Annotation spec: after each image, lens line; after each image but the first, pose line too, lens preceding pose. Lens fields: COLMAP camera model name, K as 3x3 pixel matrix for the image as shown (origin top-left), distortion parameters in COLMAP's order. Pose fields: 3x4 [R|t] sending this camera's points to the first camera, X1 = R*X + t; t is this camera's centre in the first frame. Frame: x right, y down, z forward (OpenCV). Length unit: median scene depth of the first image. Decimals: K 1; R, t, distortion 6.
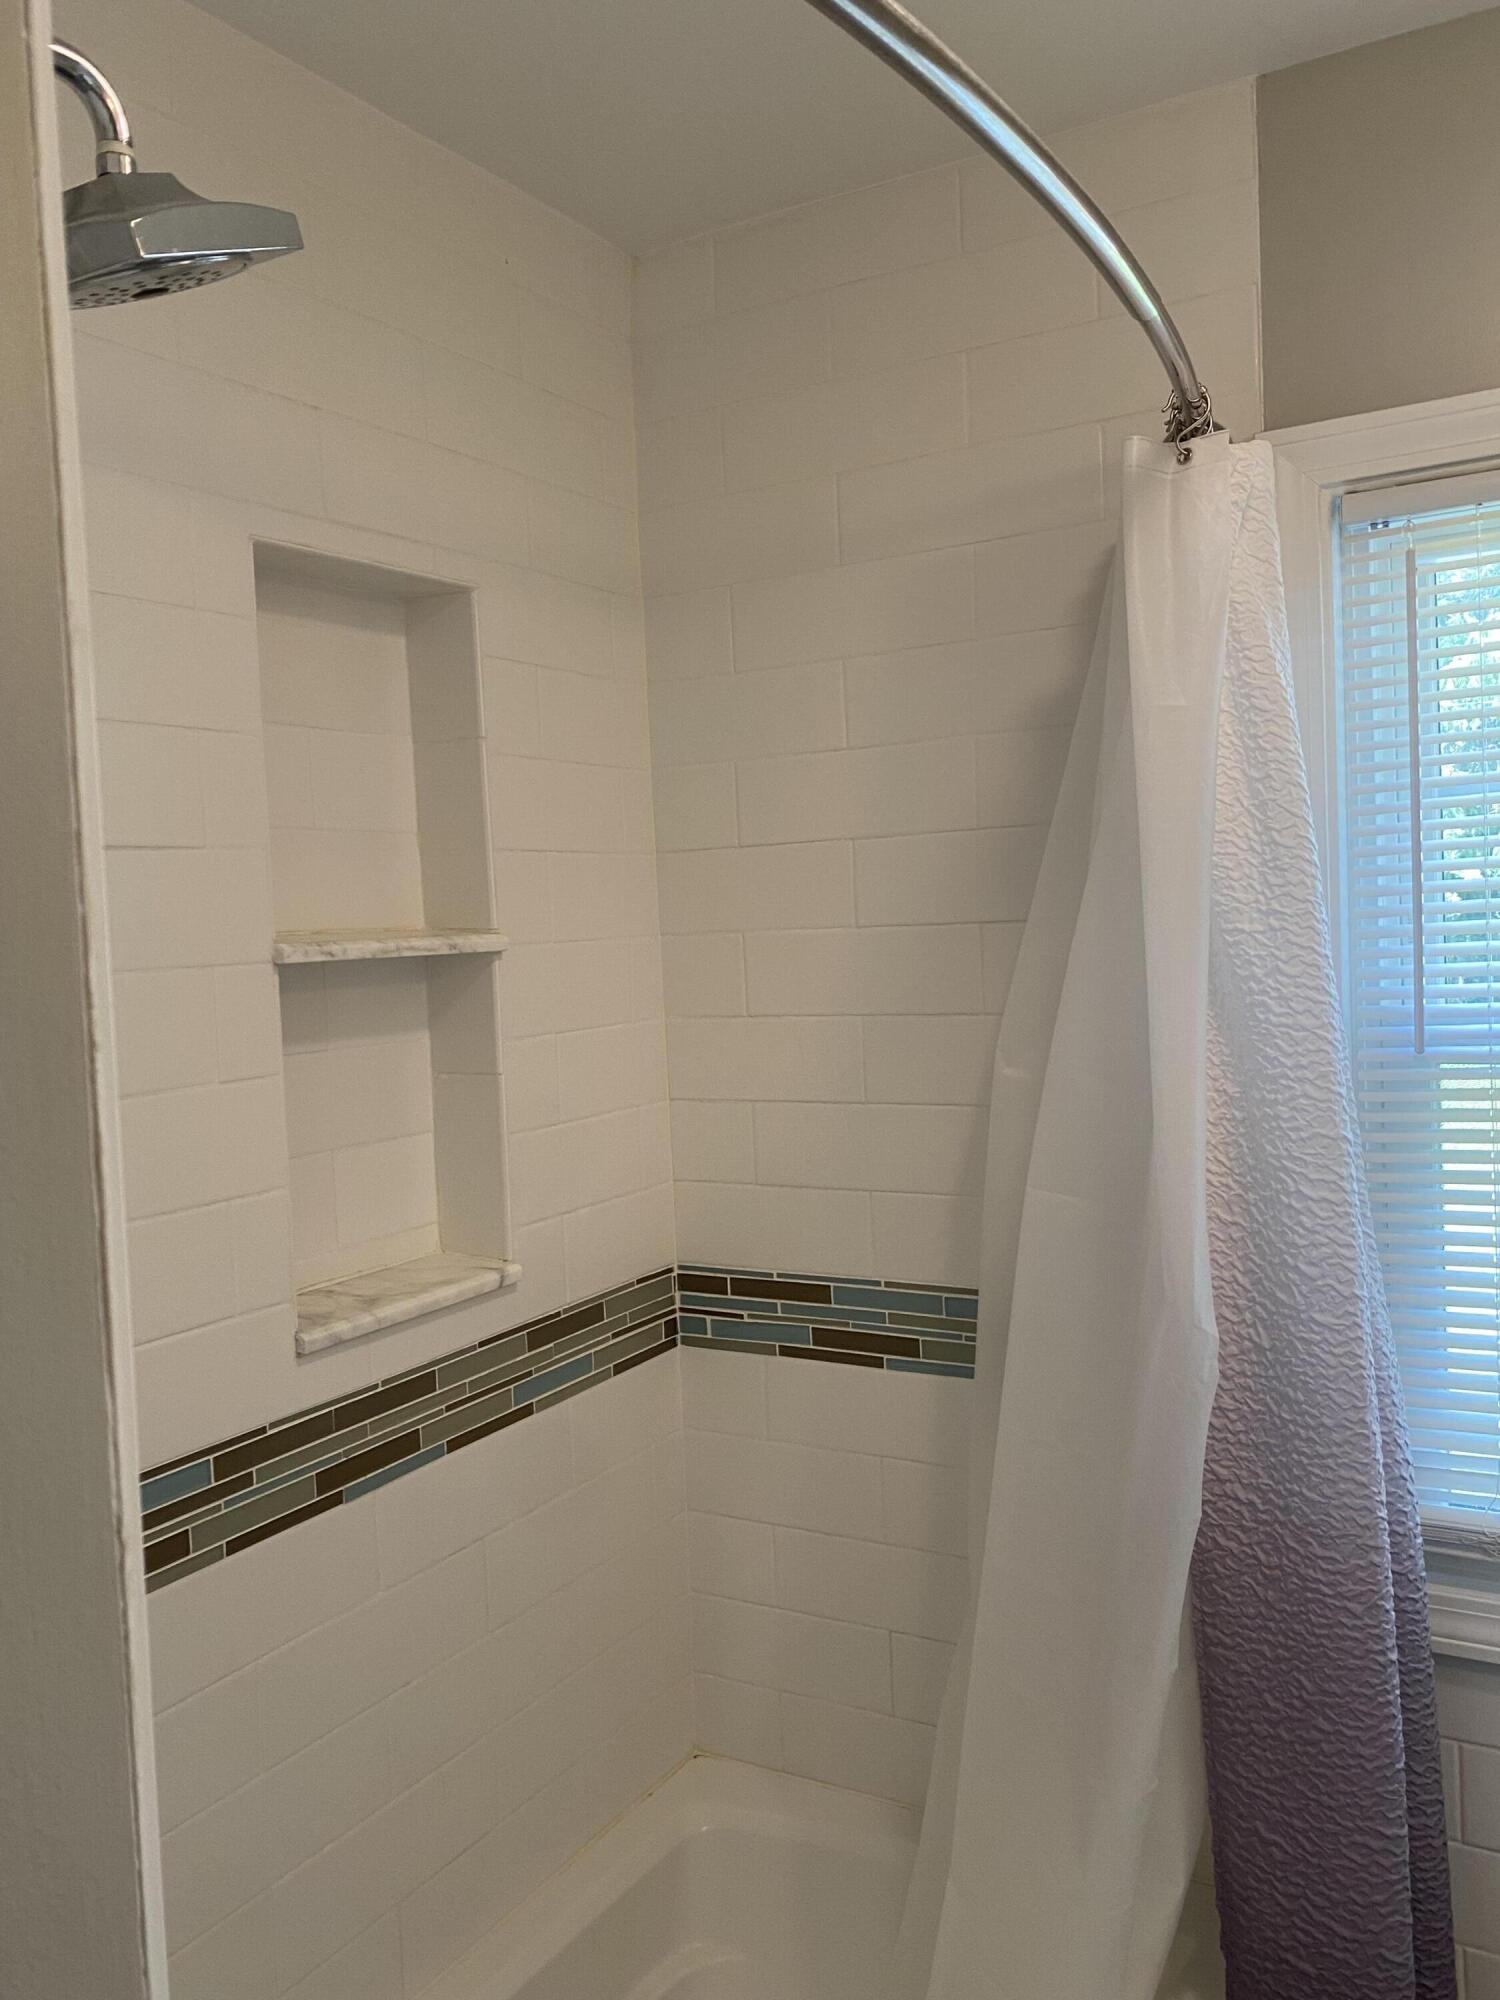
lens RADIAL K [[1644.0, 0, 750.0], [0, 1644.0, 1000.0], [0, 0, 1]] dist [-0.048517, -0.001496]
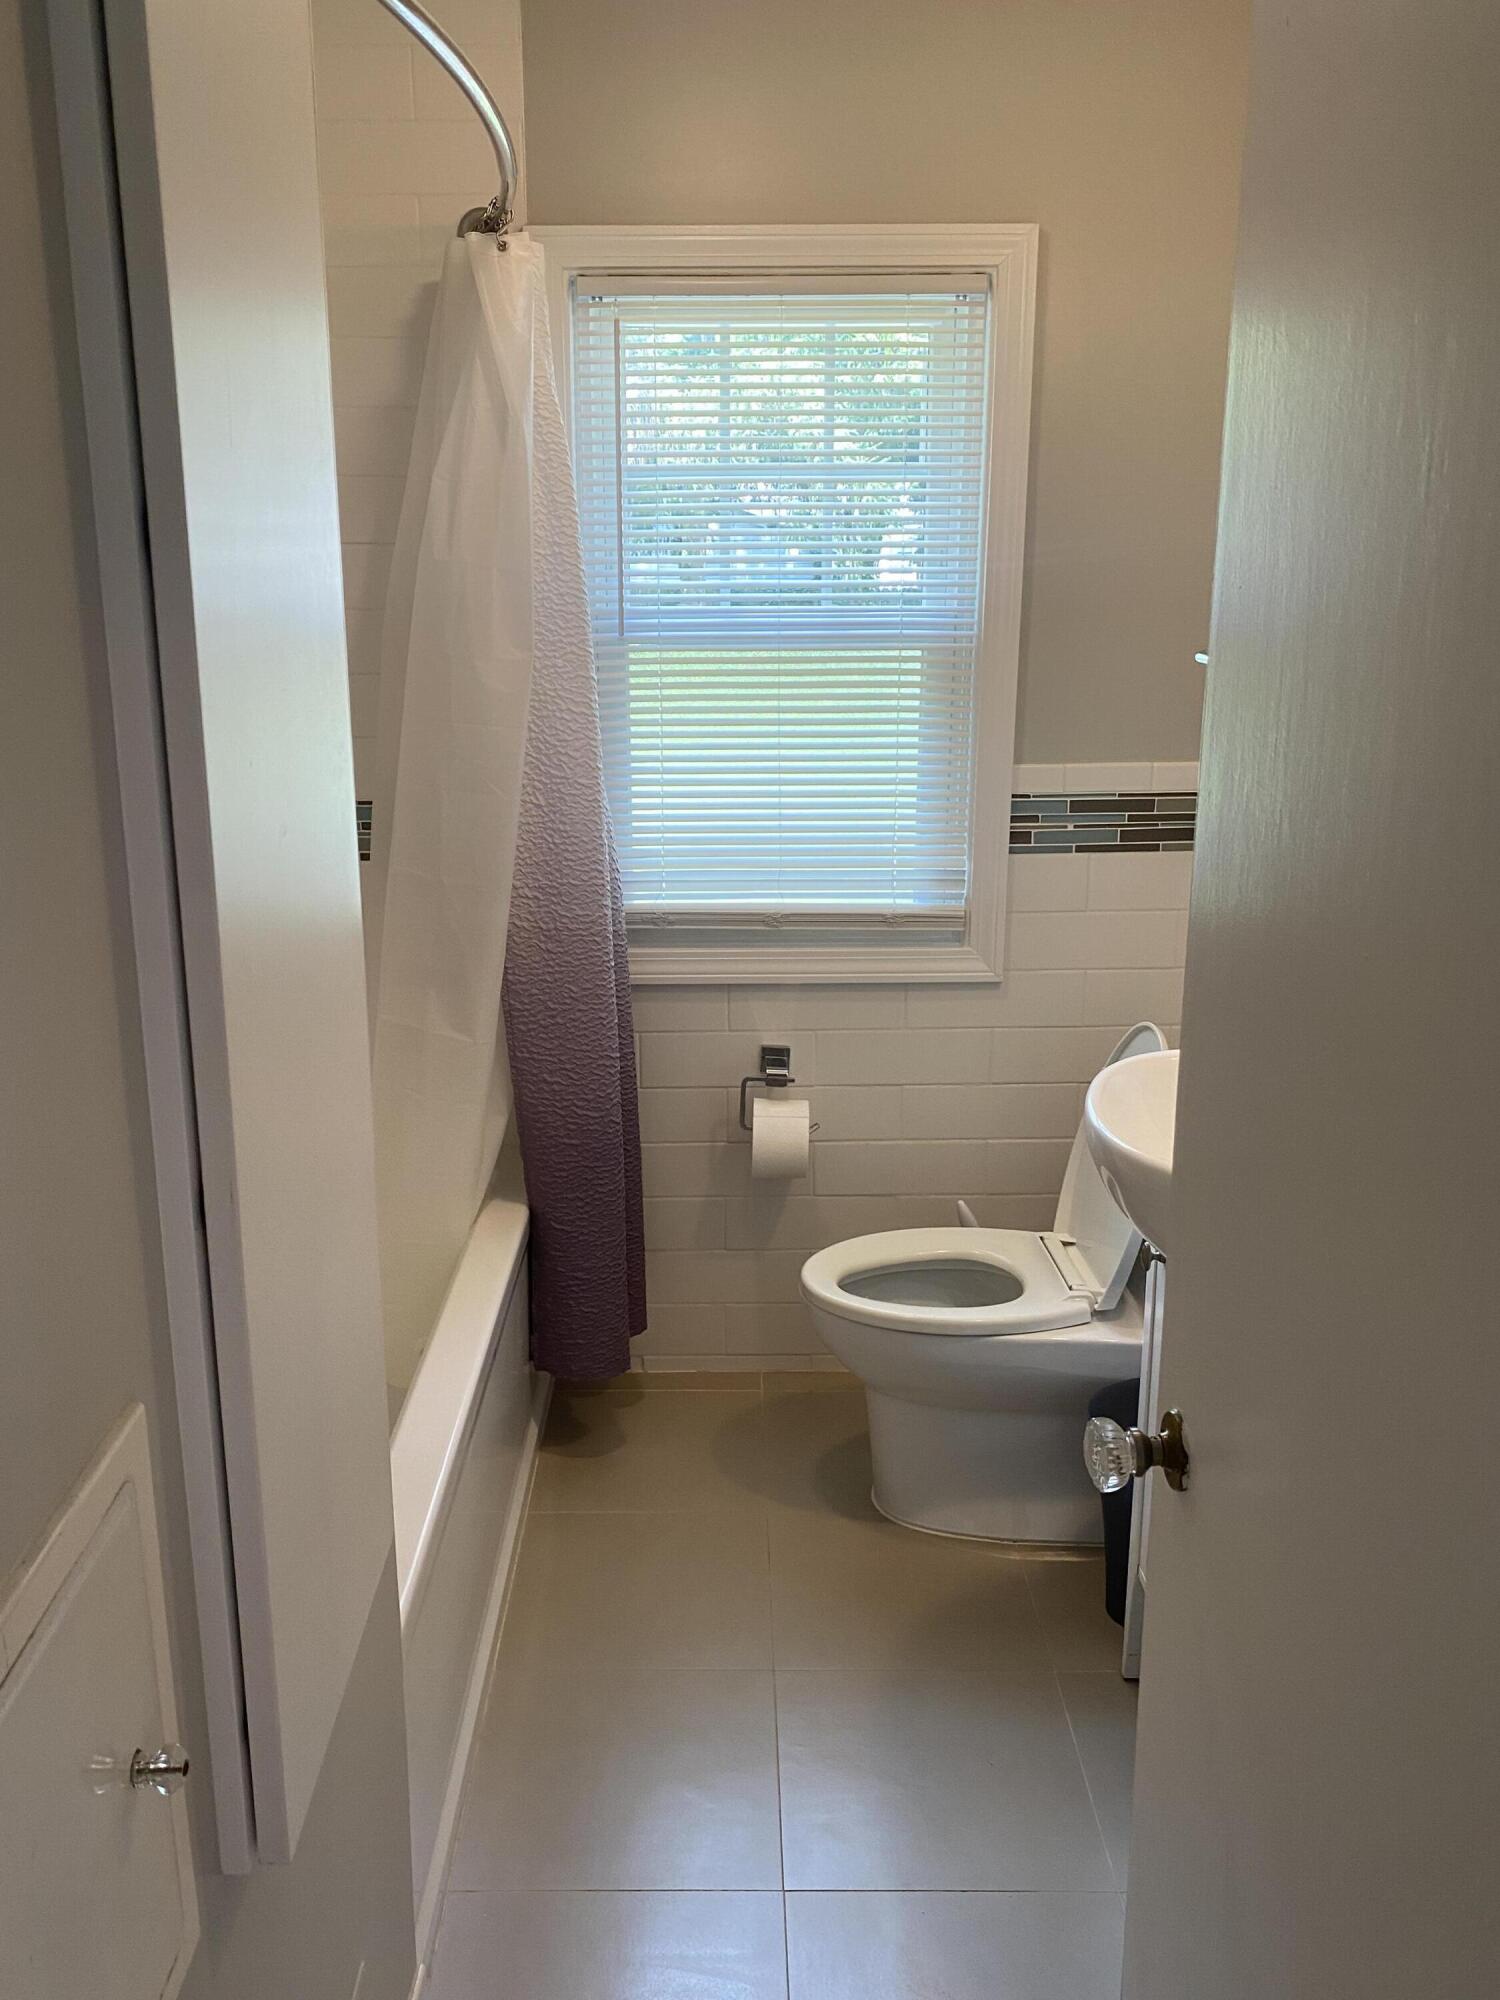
lens RADIAL K [[1644.0, 0, 750.0], [0, 1644.0, 1000.0], [0, 0, 1]] dist [-0.048517, -0.001496]
pose [[0.848640, -0.077931, 0.523198, -0.395803], [-0.024509, 0.982233, 0.186058, 0.084993], [-0.528402, -0.170720, 0.831652, -0.549333]]
